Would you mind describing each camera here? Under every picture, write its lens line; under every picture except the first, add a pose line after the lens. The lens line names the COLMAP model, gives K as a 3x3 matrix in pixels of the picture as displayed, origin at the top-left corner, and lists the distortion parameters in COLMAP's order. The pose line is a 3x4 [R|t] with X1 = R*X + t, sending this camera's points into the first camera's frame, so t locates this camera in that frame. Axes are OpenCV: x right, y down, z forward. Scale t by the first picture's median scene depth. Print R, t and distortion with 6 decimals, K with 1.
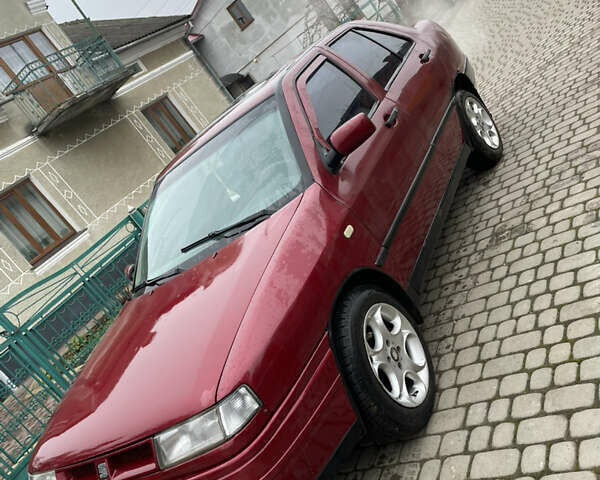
lens RADIAL K [[622.3, 0, 308.7], [0, 622.3, 241.6], [0, 0, 1]] dist [0.058887, -0.018707]
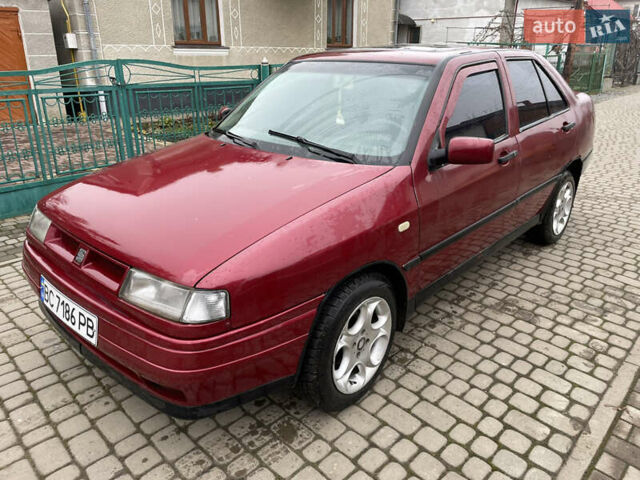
lens RADIAL K [[493.9, 0, 325.4], [0, 493.9, 238.4], [0, 0, 1]] dist [0.082191, -0.106144]
pose [[0.772416, 0.634715, 0.022565, -0.036405], [-0.629747, 0.760793, 0.156886, -0.042378], [0.082411, -0.135392, 0.987359, 0.164612]]
